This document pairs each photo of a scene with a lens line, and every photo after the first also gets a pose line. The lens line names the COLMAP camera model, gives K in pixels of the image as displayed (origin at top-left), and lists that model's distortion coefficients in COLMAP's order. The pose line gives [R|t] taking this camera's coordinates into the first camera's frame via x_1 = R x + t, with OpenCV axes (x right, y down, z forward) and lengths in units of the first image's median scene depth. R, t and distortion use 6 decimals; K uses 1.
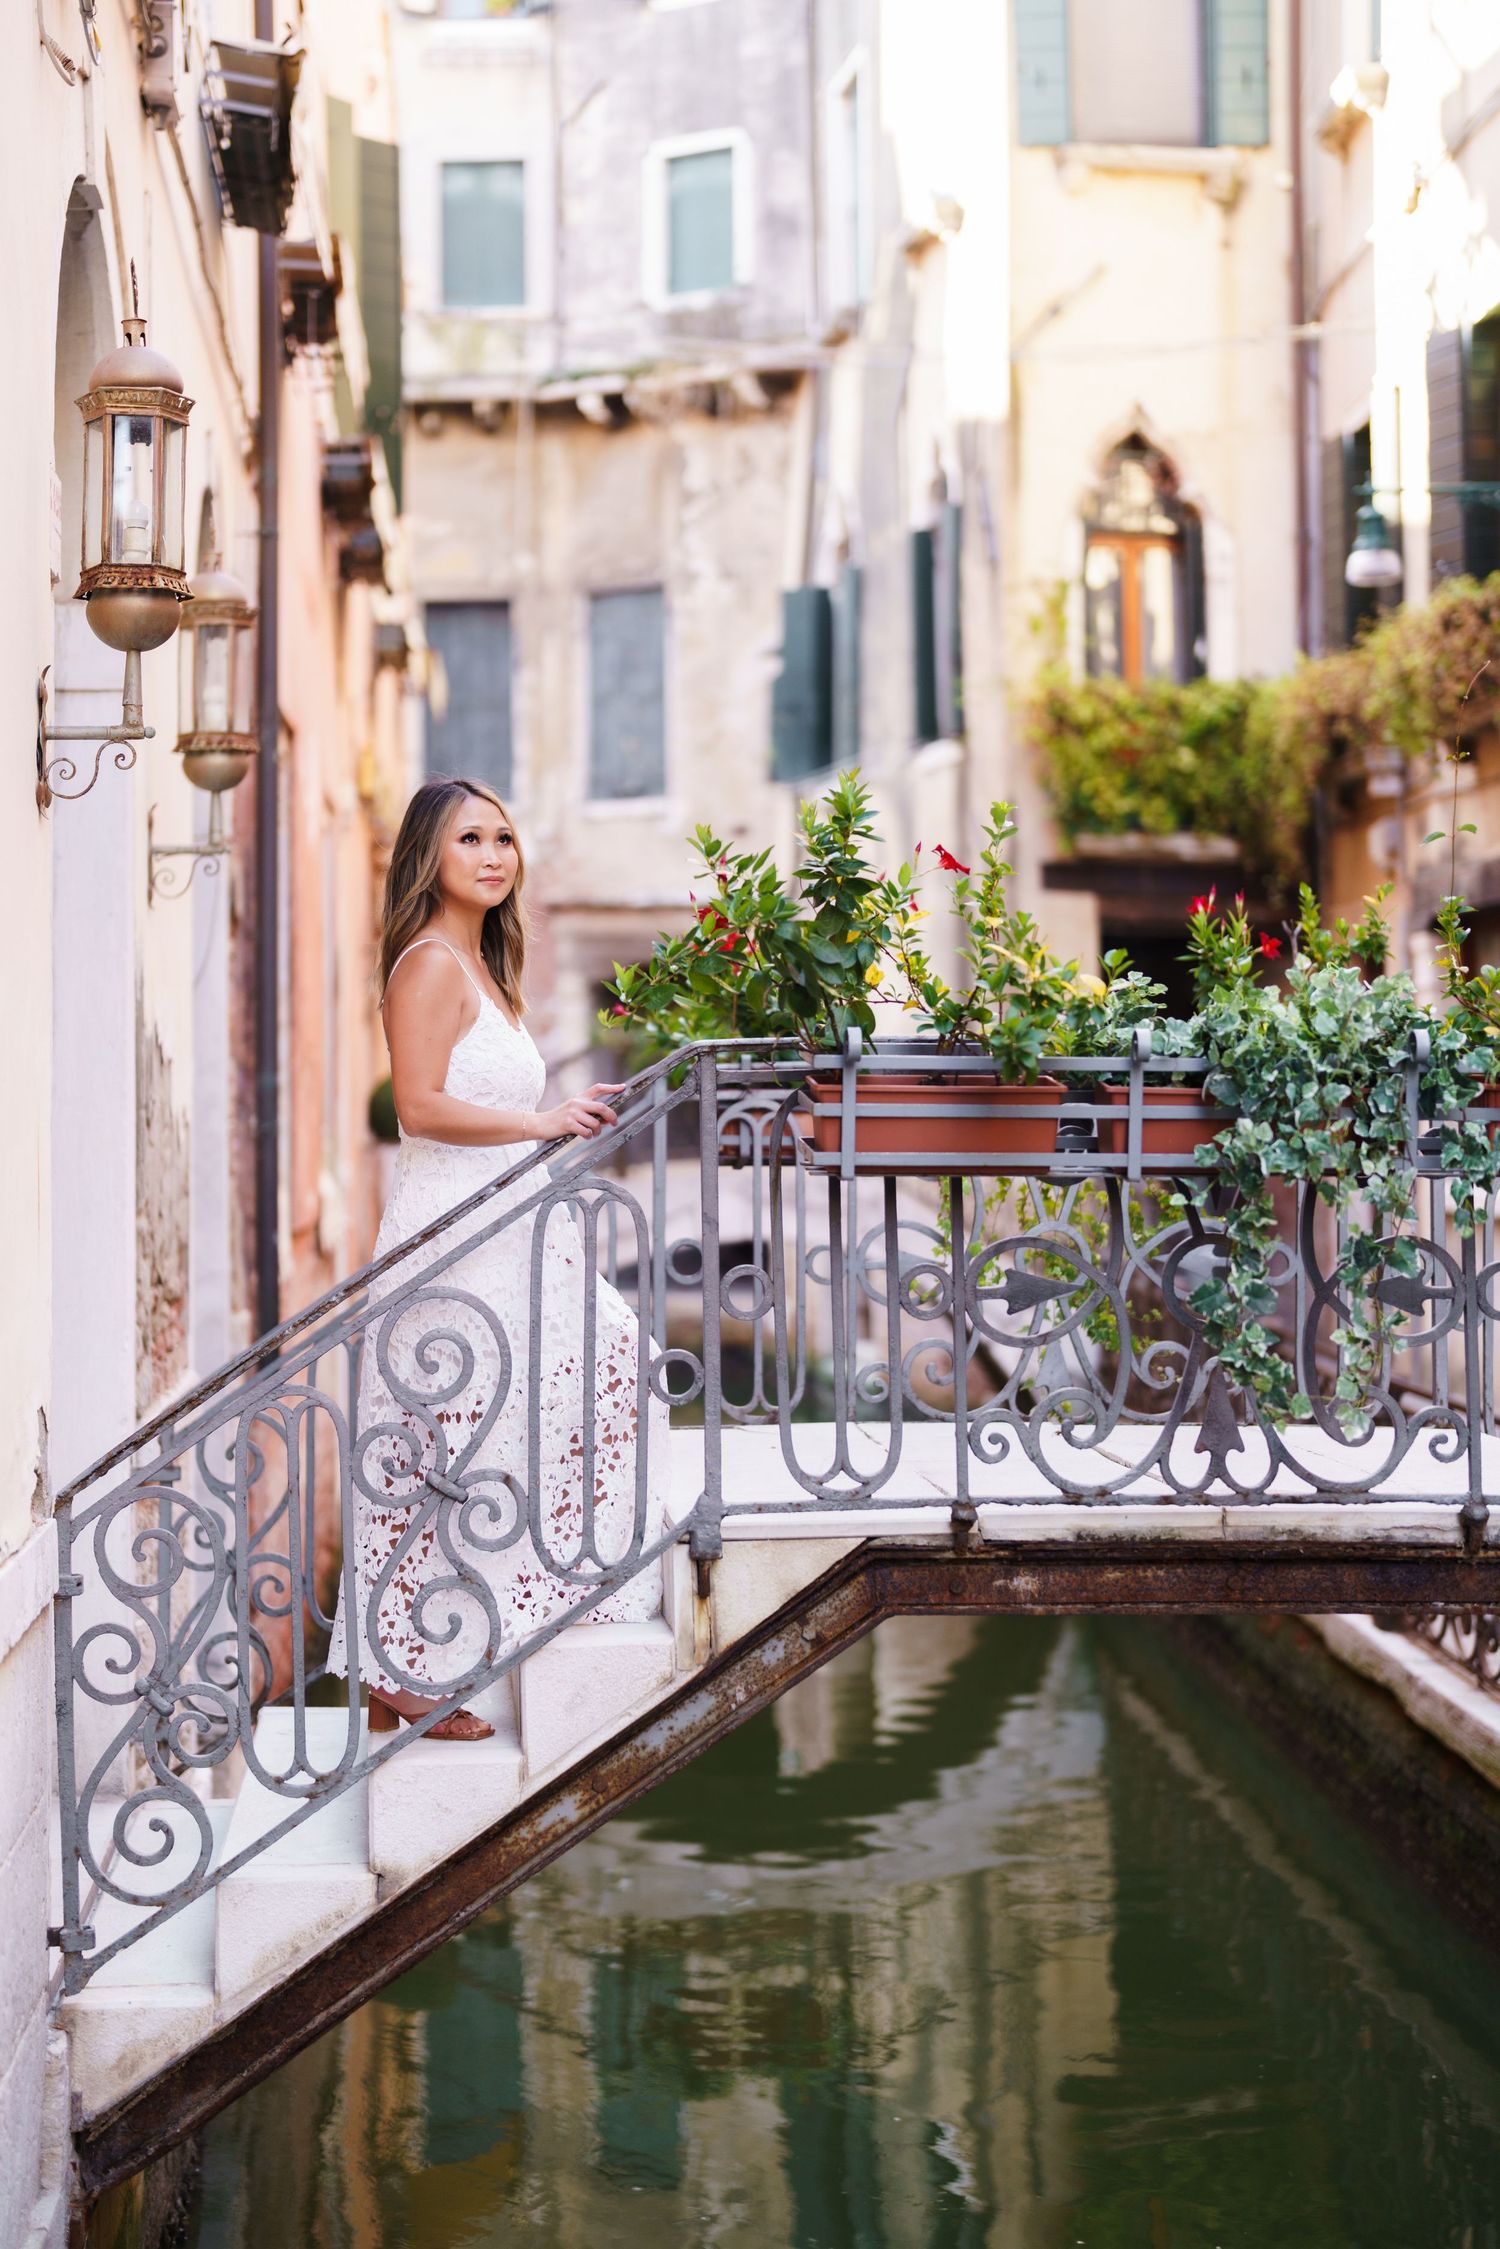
lens RADIAL K [[3247.3, 0, 636.7], [0, 3247.3, 1006.1], [0, 0, 1]] dist [-0.148928, 0.911759]
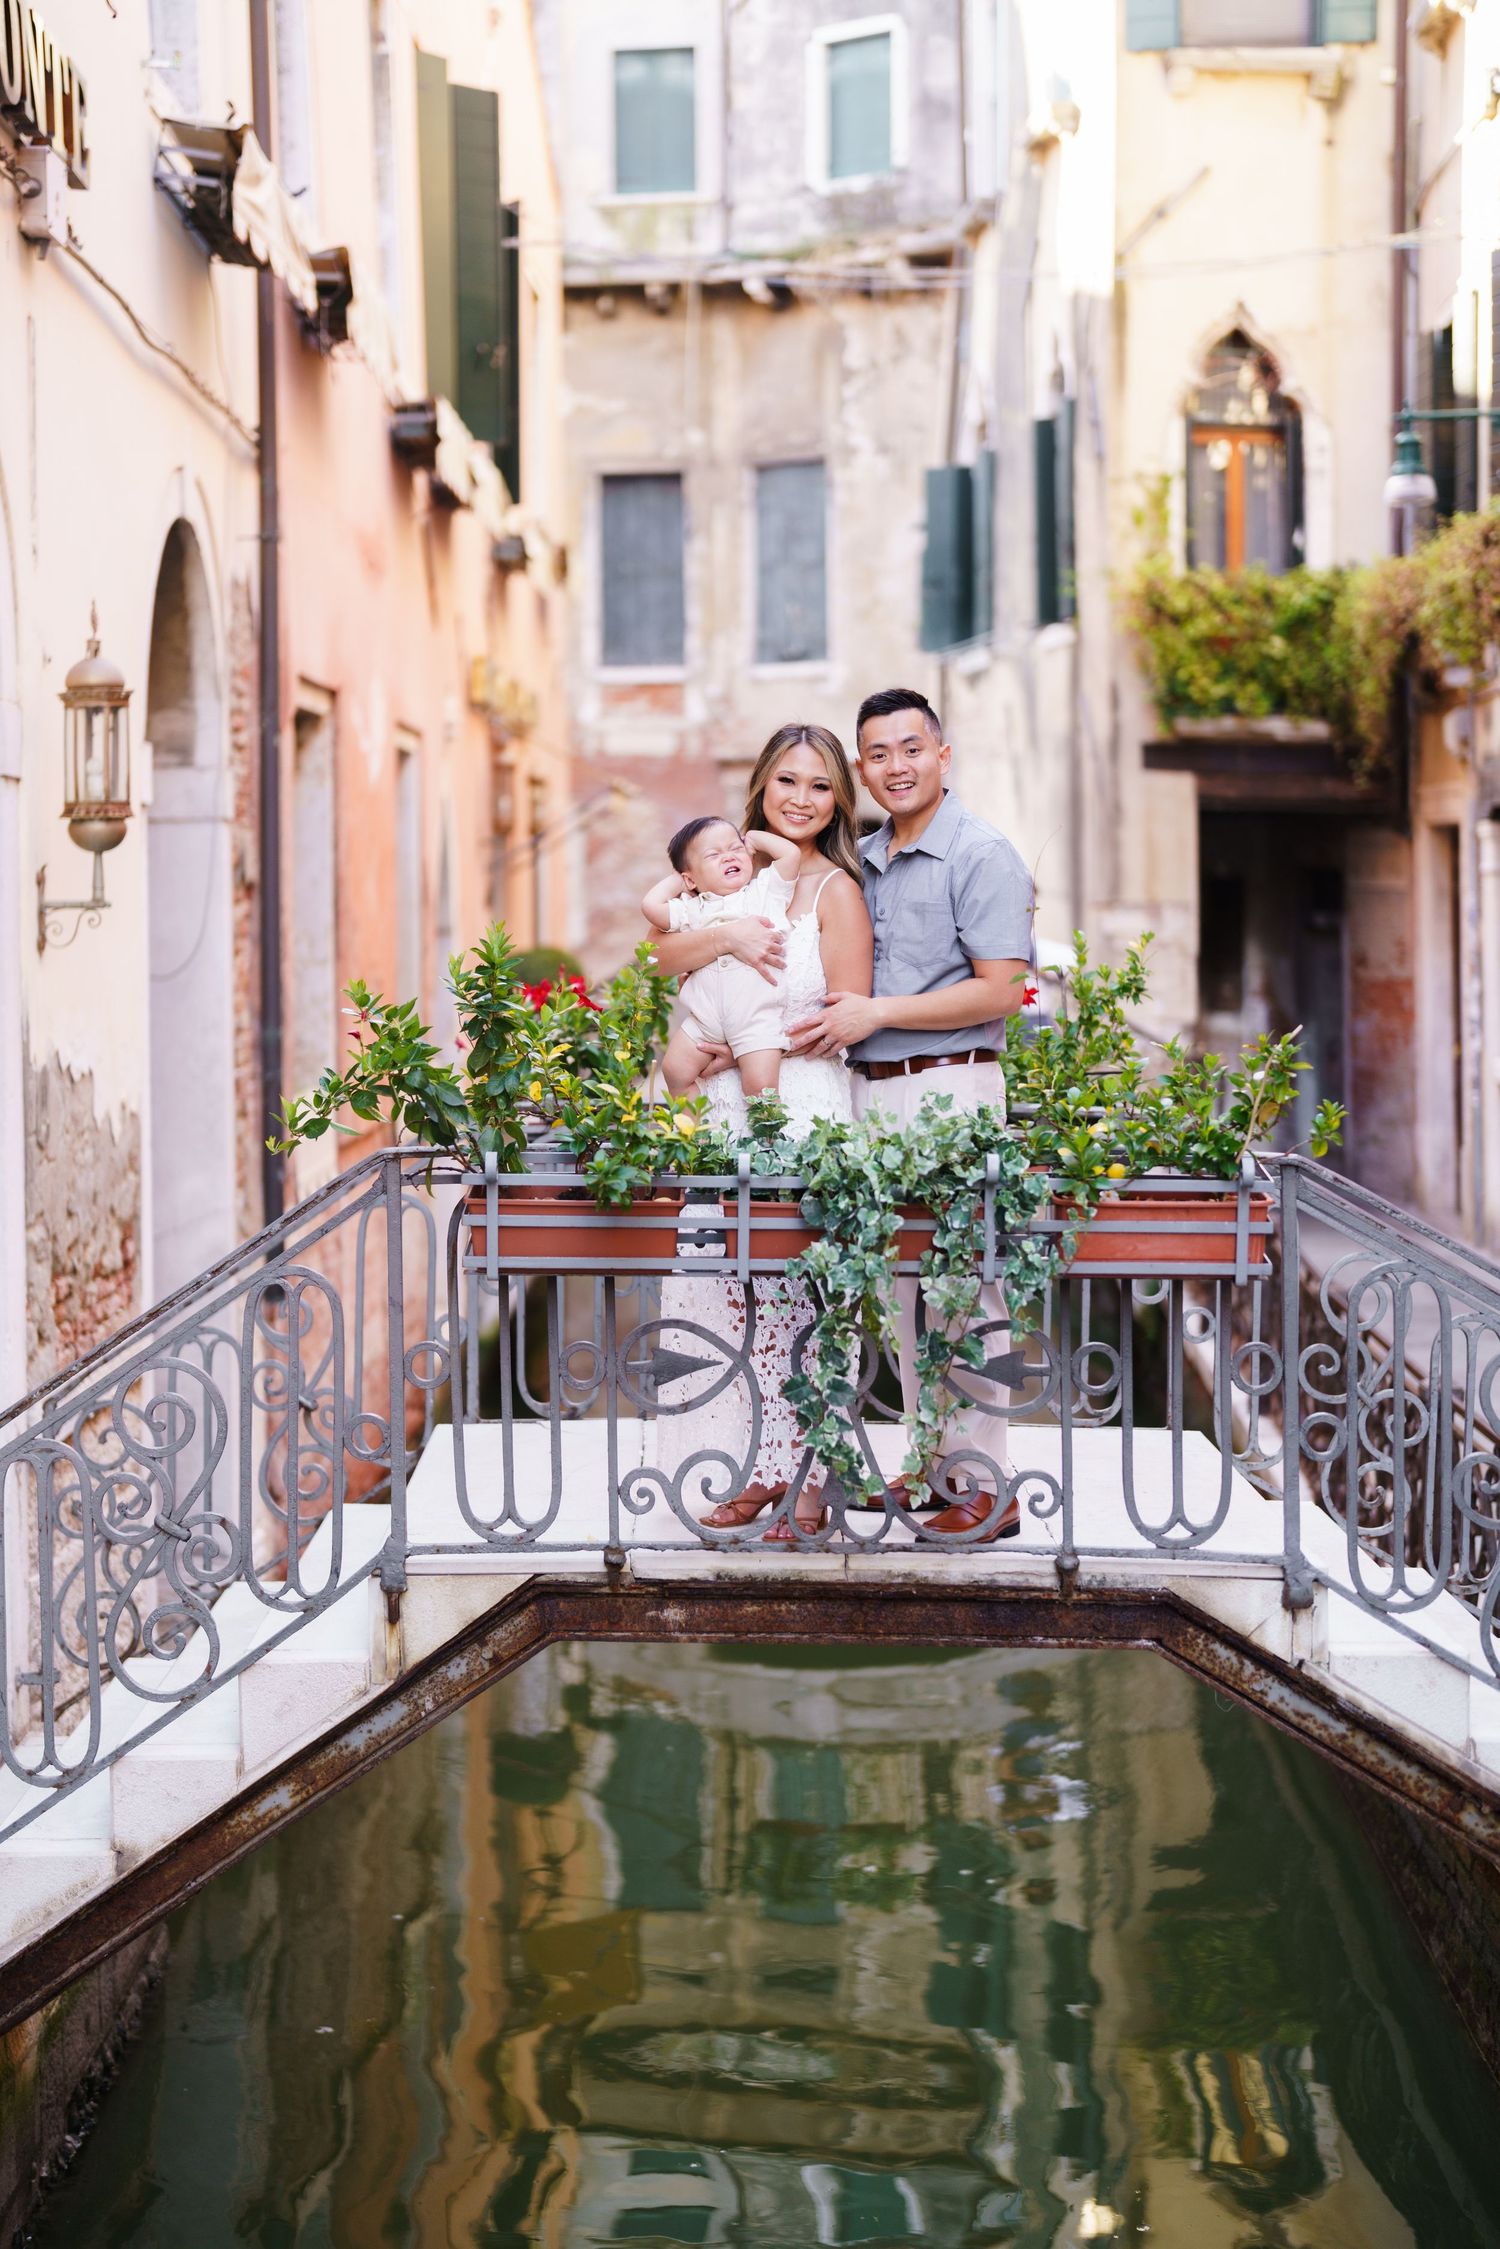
lens RADIAL K [[3084.7, 0, 657.2], [0, 3084.7, 1016.0], [0, 0, 1]] dist [-0.128003, 0.788128]
pose [[0.996815, 0.003688, -0.079665, 0.156441], [0.001910, 0.997540, 0.070079, -0.086767], [0.079728, -0.070008, 0.994355, -0.059266]]
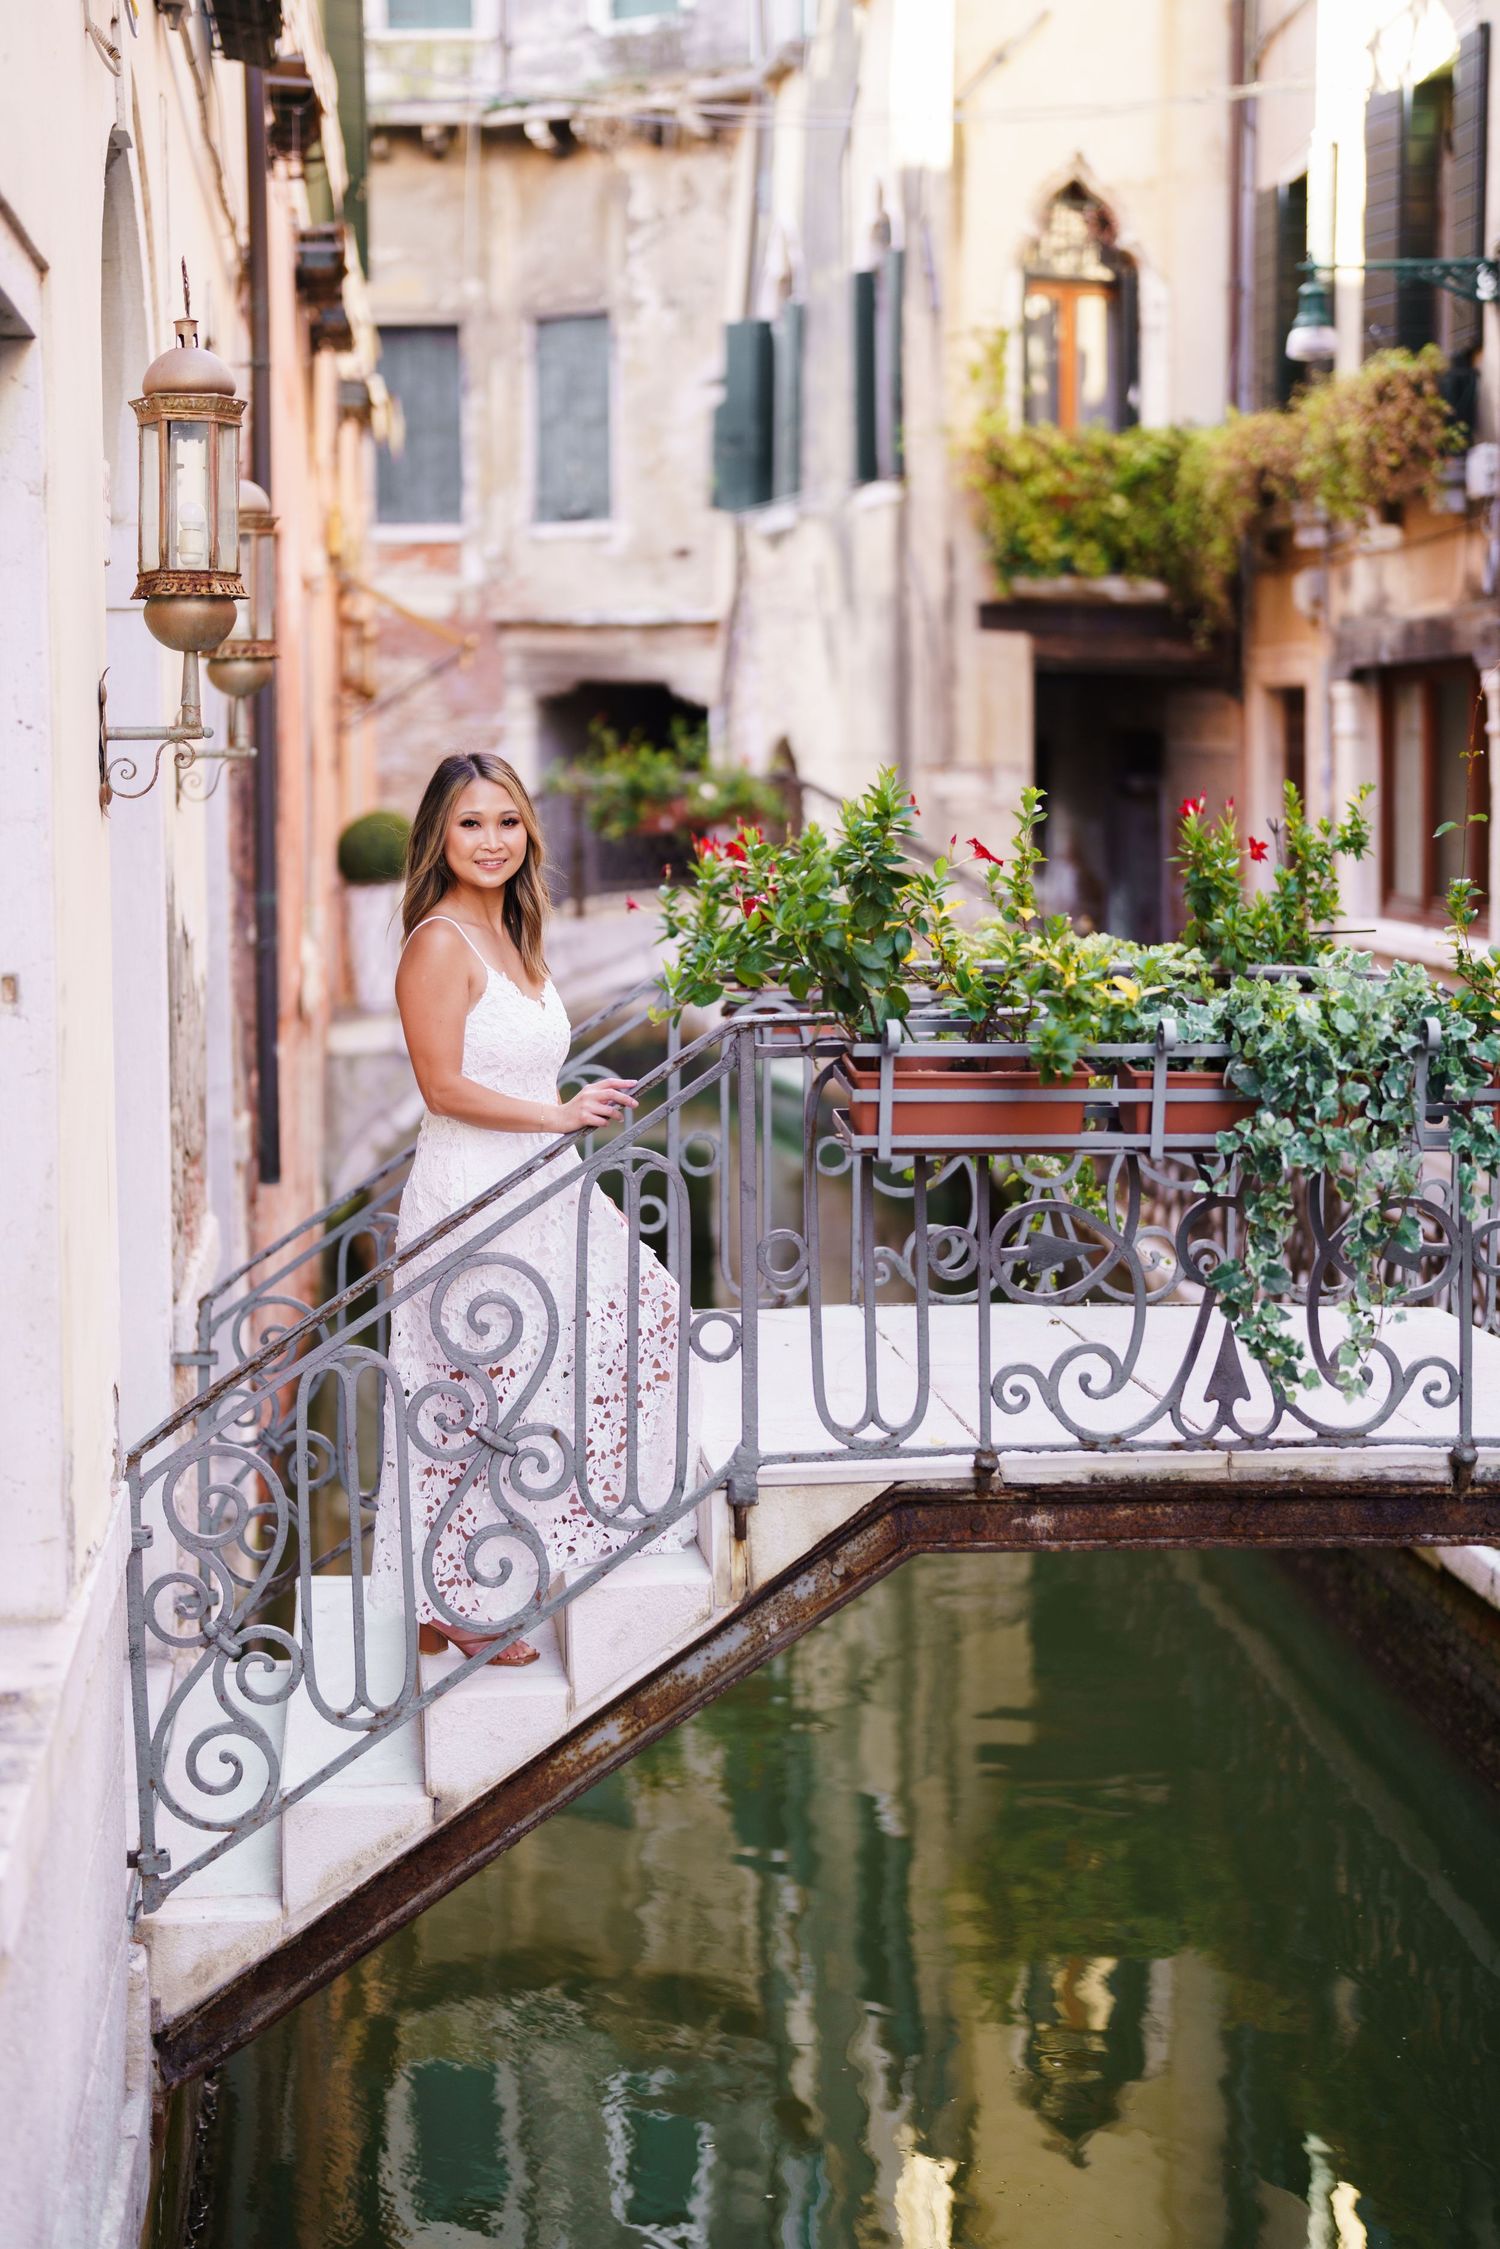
lens RADIAL K [[3084.7, 0, 657.2], [0, 3084.7, 1016.0], [0, 0, 1]] dist [-0.128003, 0.788128]
pose [[0.999544, -0.002205, 0.030130, -0.028066], [-0.001192, 0.993676, 0.112281, -0.077400], [-0.030187, -0.112266, 0.993220, 0.015982]]
